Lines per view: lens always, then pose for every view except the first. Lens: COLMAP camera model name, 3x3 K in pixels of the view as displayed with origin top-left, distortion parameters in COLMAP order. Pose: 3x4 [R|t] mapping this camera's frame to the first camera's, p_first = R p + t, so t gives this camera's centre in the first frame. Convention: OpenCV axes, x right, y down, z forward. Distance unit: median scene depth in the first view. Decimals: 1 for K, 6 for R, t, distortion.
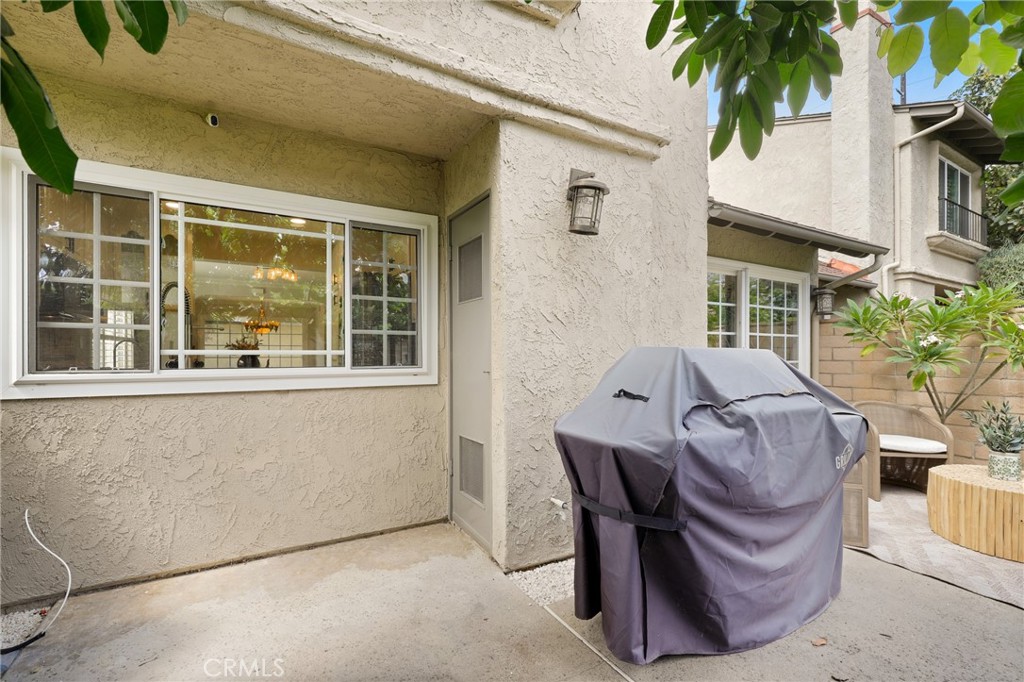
lens RADIAL K [[468.2, 0, 513.4], [0, 468.2, 357.2], [0, 0, 1]] dist [-0.002847, -0.000753]
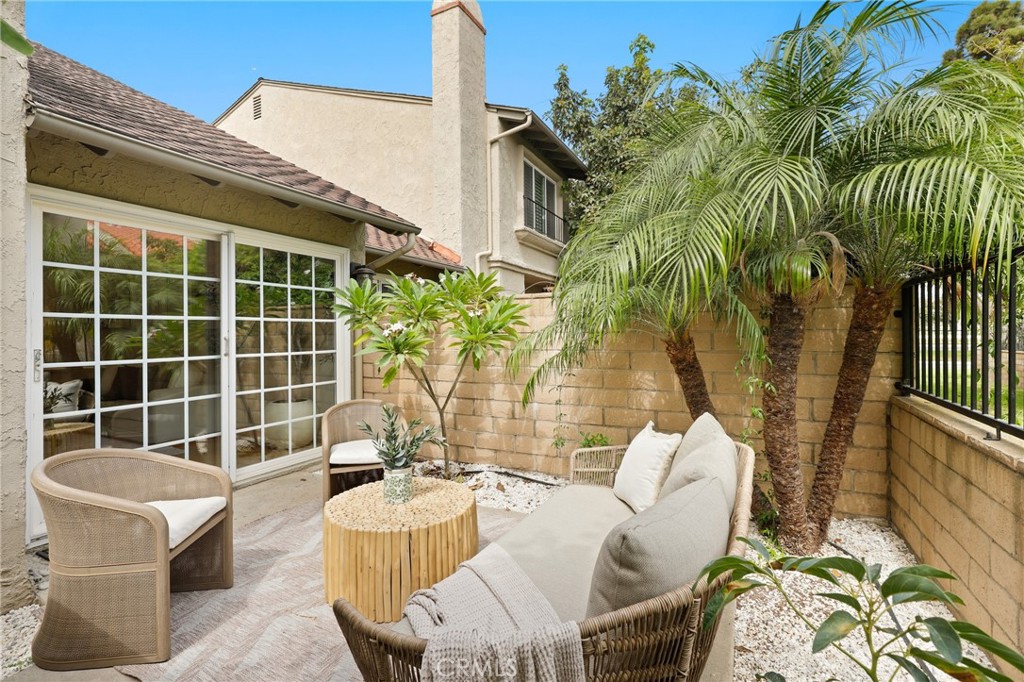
lens RADIAL K [[468.2, 0, 511.2], [0, 468.2, 334.1], [0, 0, 1]] dist [-0.002847, -0.000753]
pose [[0.844498, -0.009098, 0.535481, 0.289343], [0.011974, 0.999927, -0.001894, -0.010468], [-0.535424, 0.008012, 0.844545, 0.072184]]
